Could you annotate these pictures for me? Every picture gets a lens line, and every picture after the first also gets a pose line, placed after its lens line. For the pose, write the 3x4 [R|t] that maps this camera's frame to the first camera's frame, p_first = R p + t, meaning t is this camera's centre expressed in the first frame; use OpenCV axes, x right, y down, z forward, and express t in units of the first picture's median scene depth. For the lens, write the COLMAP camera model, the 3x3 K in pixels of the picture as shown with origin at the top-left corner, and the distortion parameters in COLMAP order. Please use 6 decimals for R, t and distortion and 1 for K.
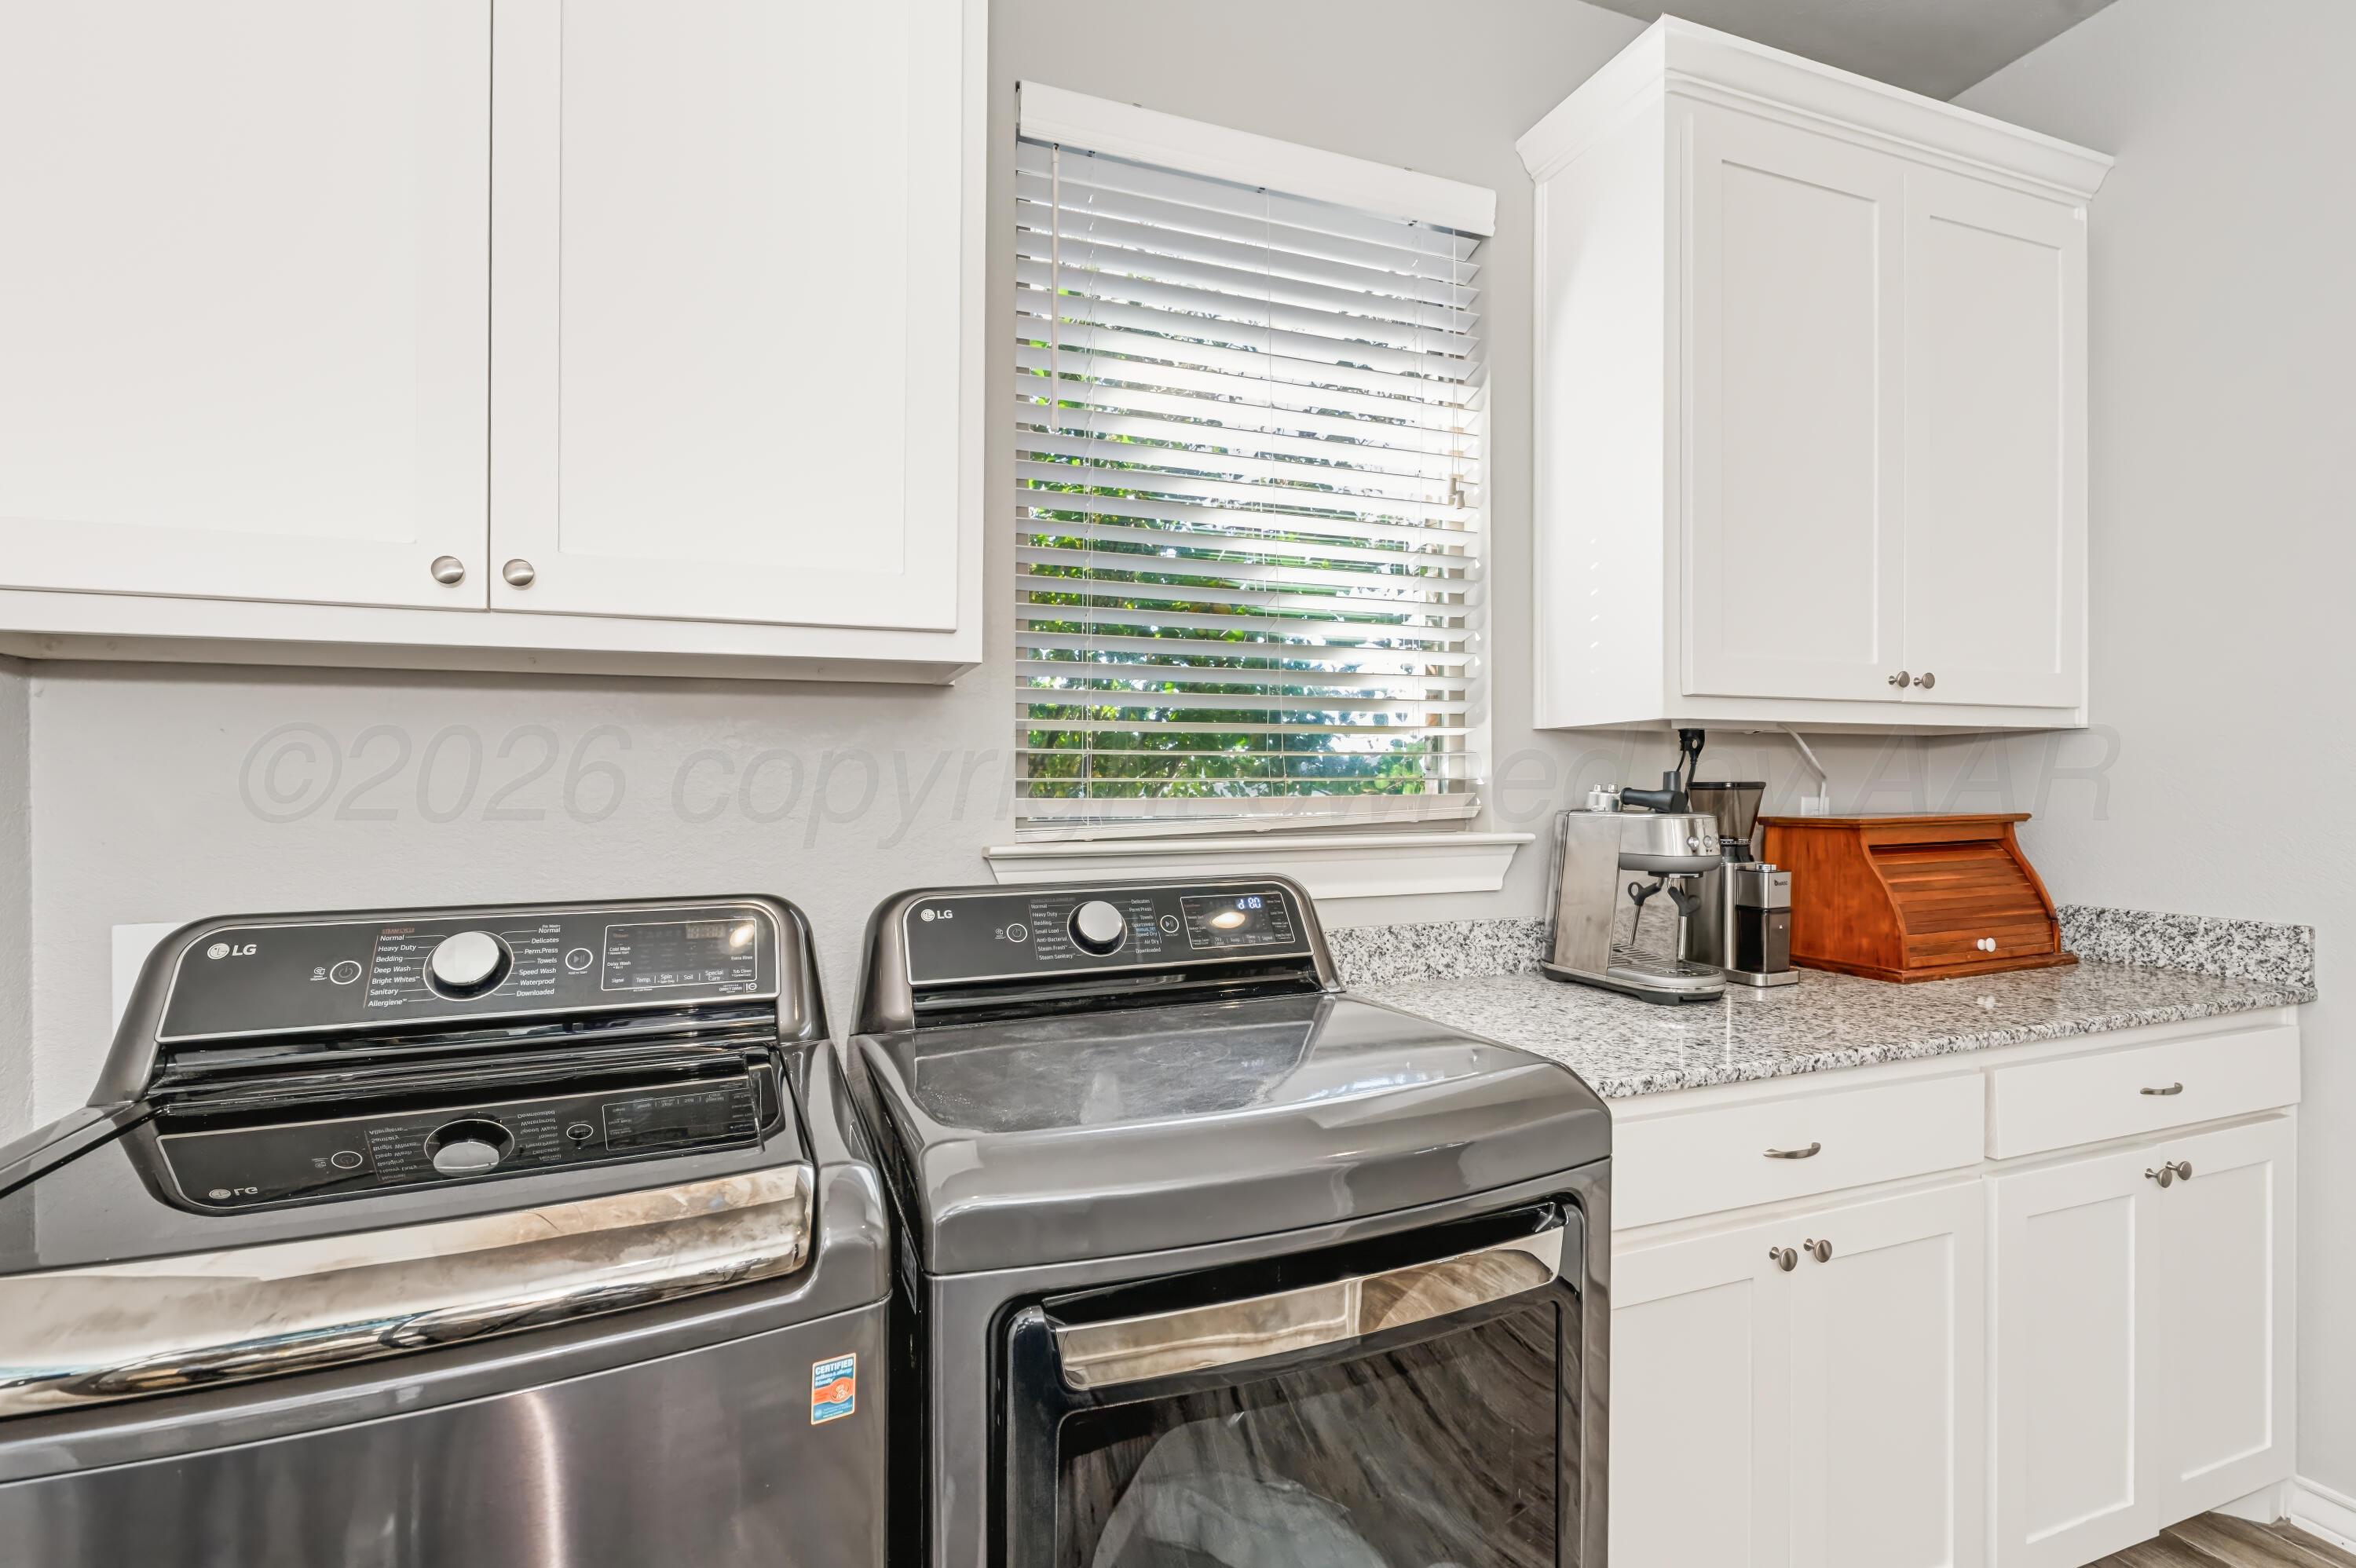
lens RADIAL K [[1078.8, 0, 1194.2], [0, 1078.8, 799.0], [0, 0, 1]] dist [-0.006398, 0.004911]
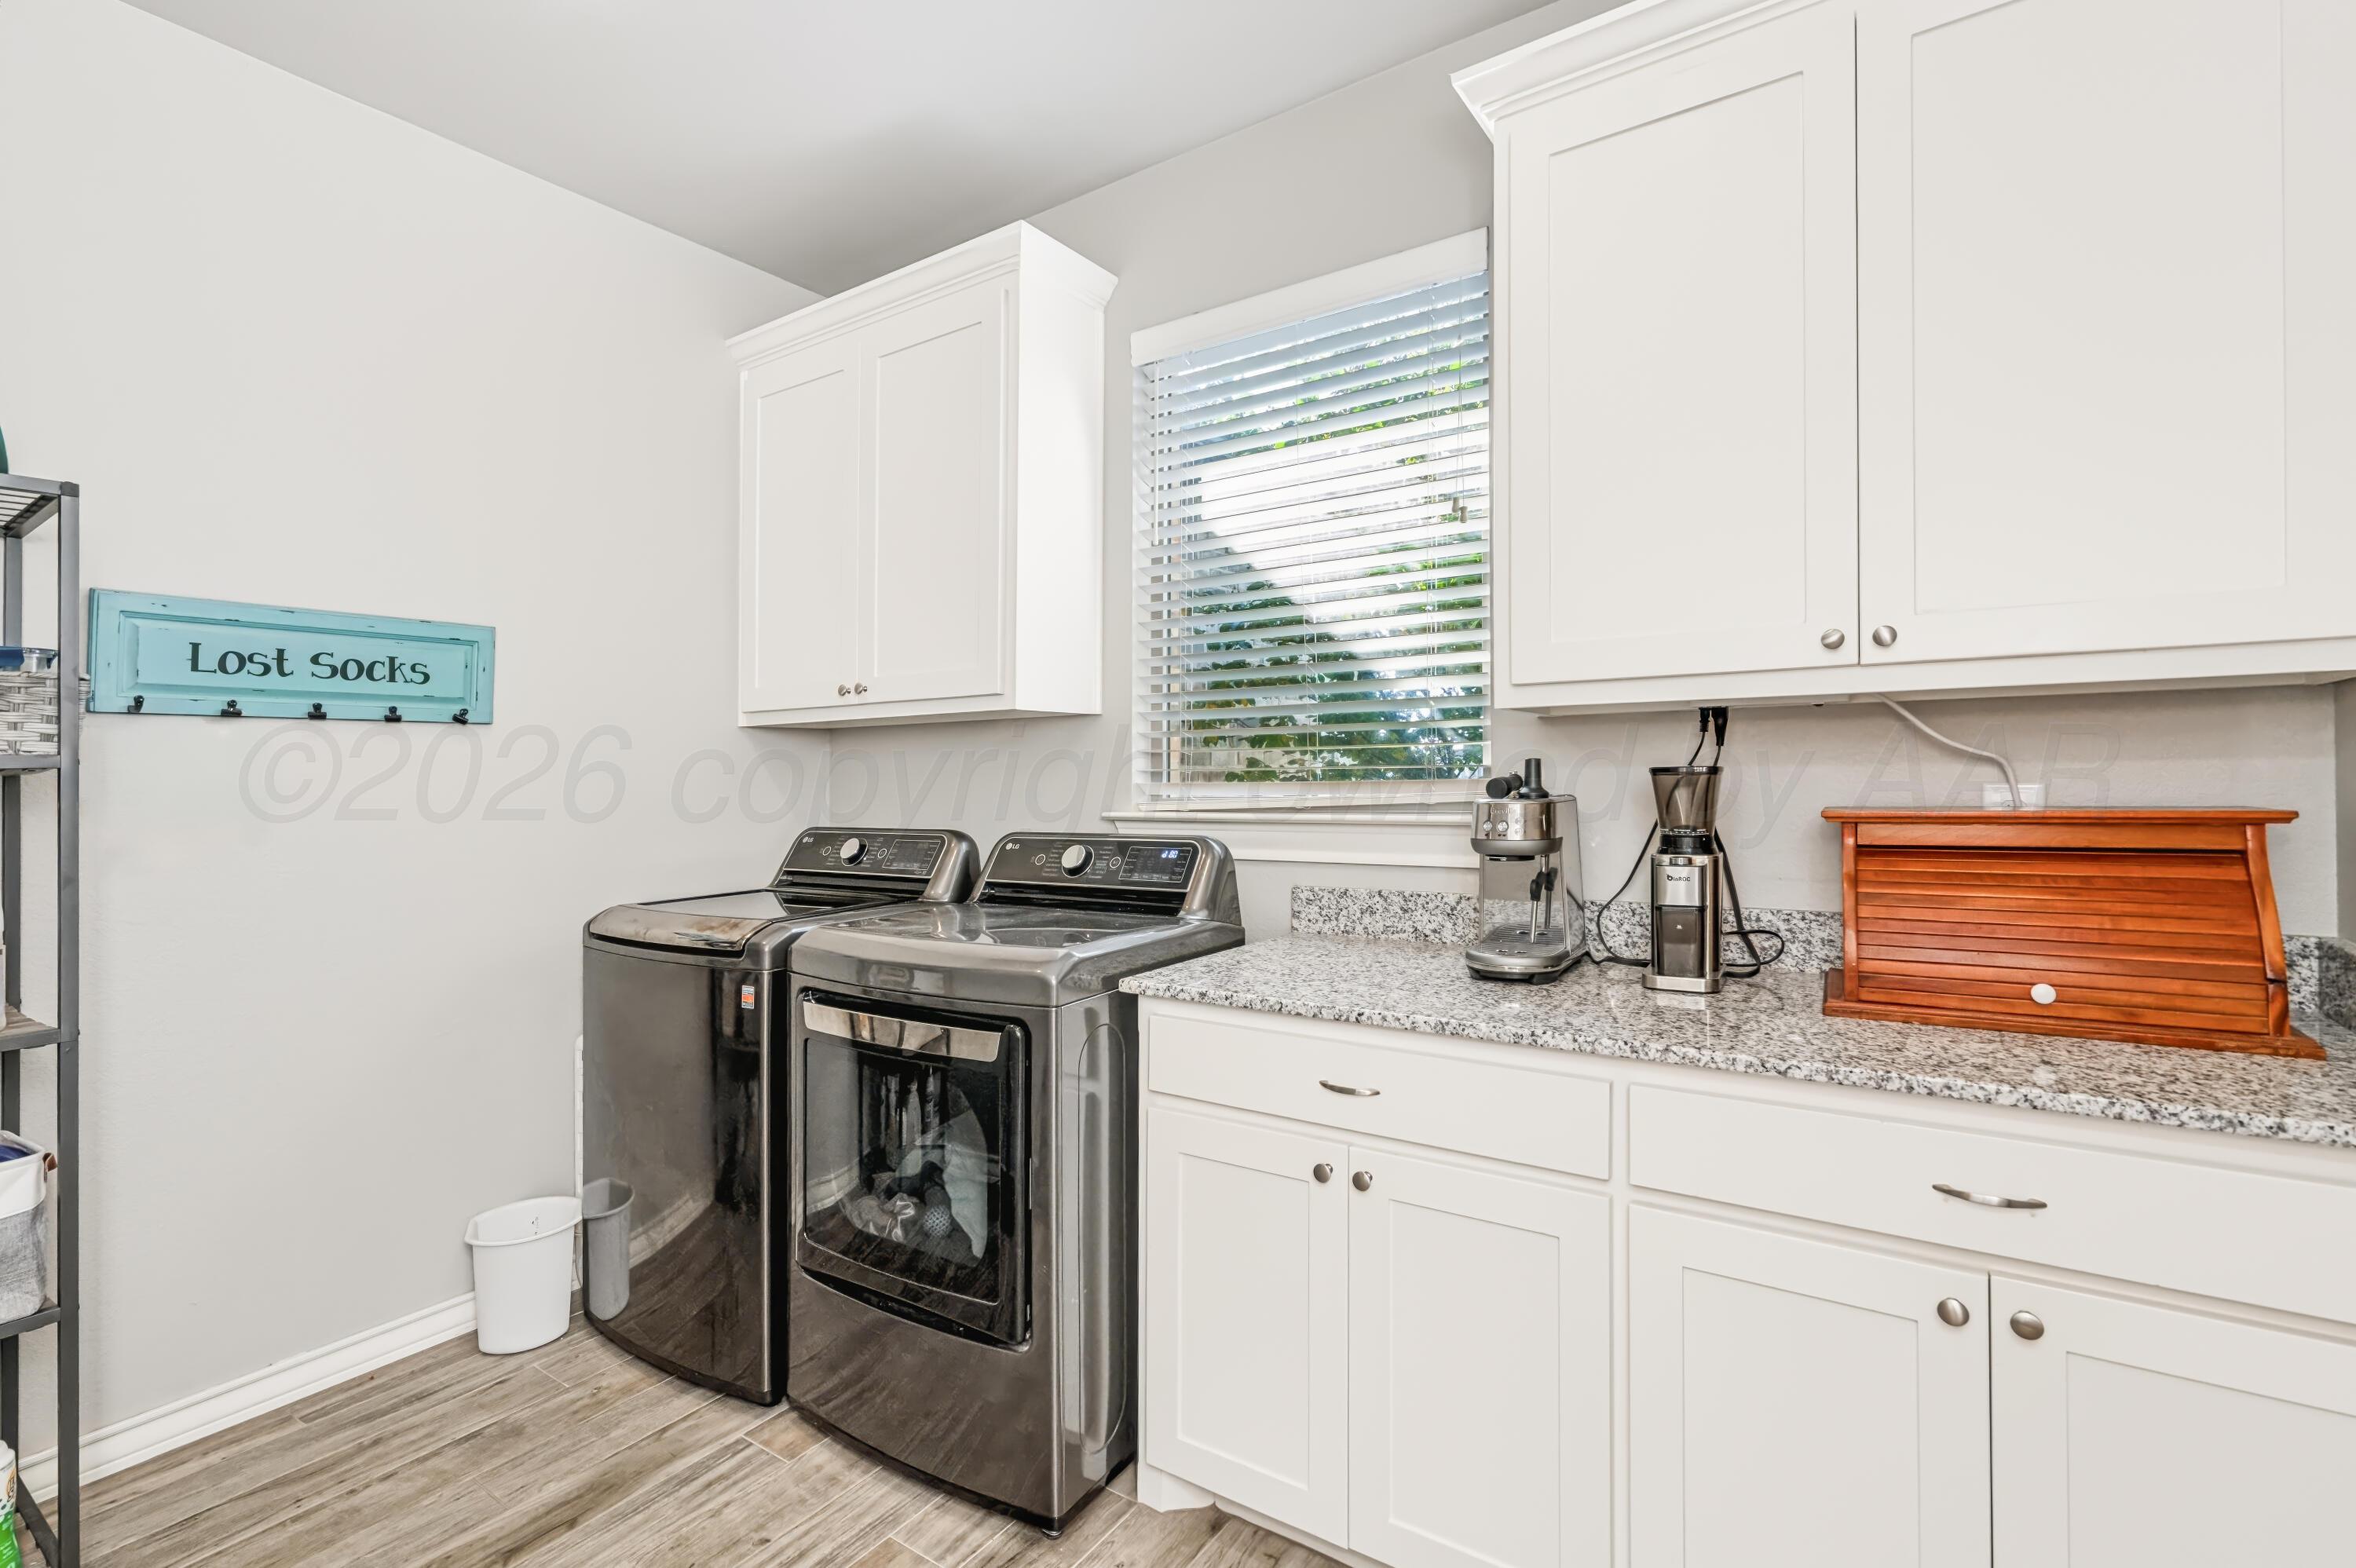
lens RADIAL K [[1078.8, 0, 1200.9], [0, 1078.8, 772.2], [0, 0, 1]] dist [-0.006398, 0.004911]
pose [[0.568335, -0.006502, -0.822772, 1.059605], [-0.000720, 0.999964, -0.008400, -0.003006], [0.822797, 0.005366, 0.568310, 0.155155]]
